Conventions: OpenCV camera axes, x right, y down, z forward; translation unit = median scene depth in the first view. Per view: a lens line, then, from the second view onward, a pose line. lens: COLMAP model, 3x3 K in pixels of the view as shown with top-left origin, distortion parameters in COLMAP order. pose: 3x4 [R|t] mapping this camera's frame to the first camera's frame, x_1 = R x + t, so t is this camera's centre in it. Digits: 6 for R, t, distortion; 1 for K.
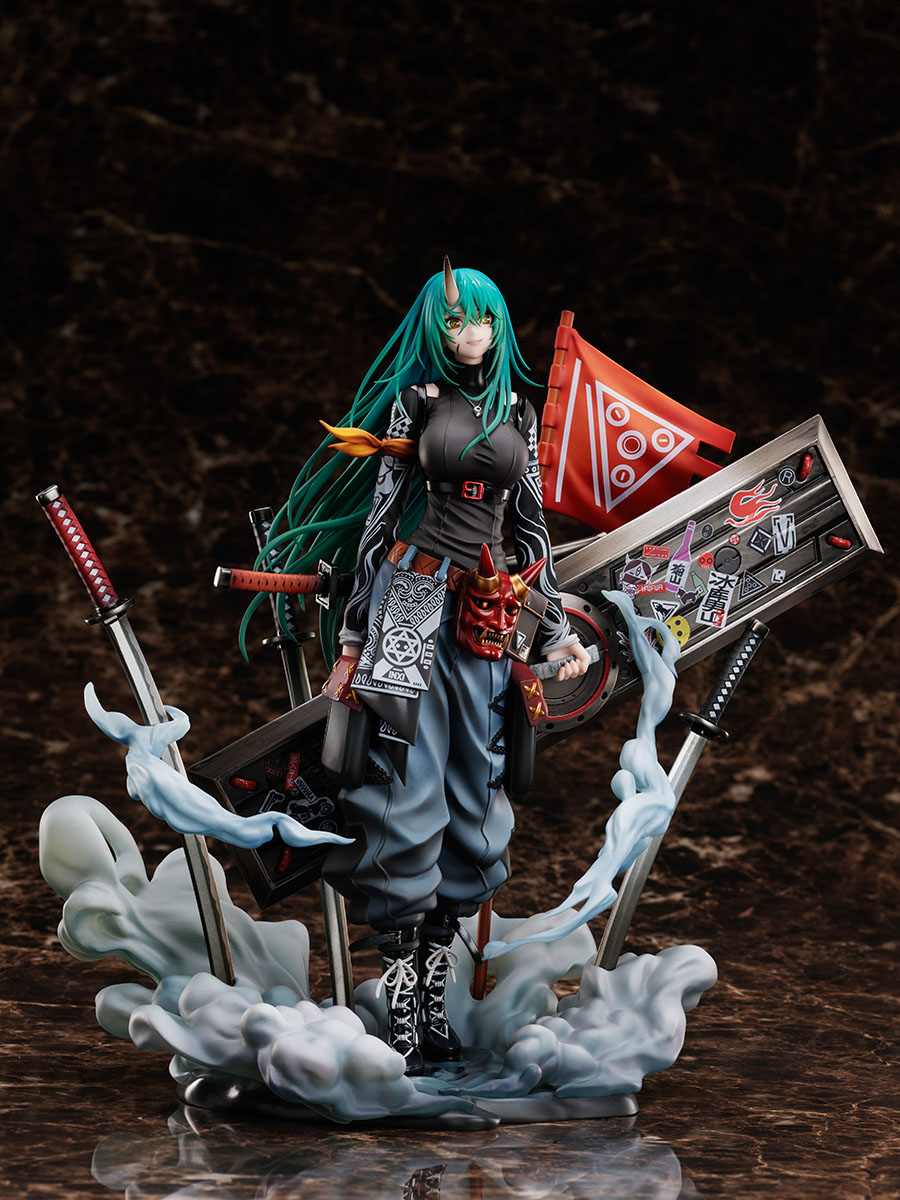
lens RADIAL K [[3418.3, 0, 429.1], [0, 3418.3, 532.0], [0, 0, 1]] dist [0.047483, 0.266064]
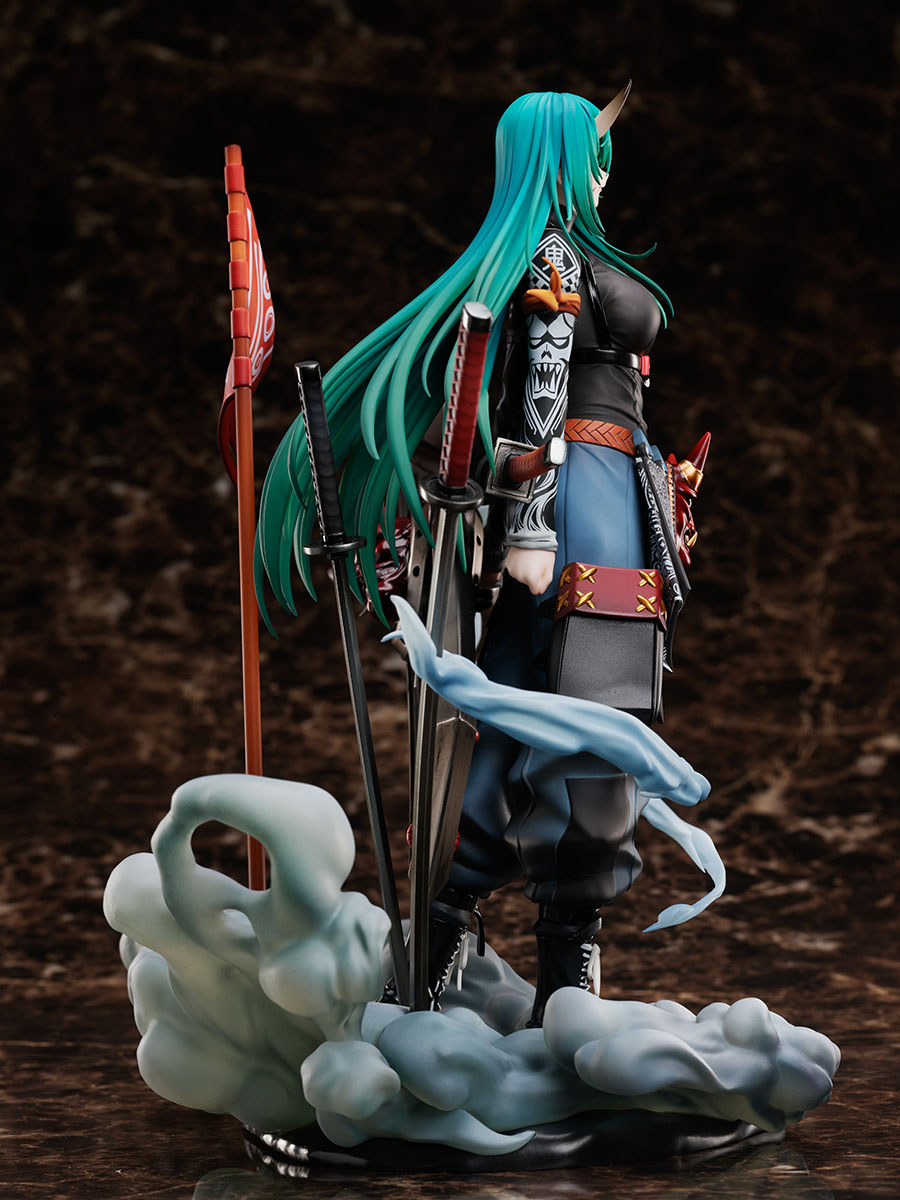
lens RADIAL K [[3499.2, 0, 401.2], [0, 3499.2, 535.3], [0, 0, 1]] dist [0.111981, -1.529686]
pose [[0.998102, -0.050252, -0.035589, 0.007710], [0.049782, 0.998662, -0.013975, 0.022159], [0.036243, 0.012177, 0.999269, 0.110997]]
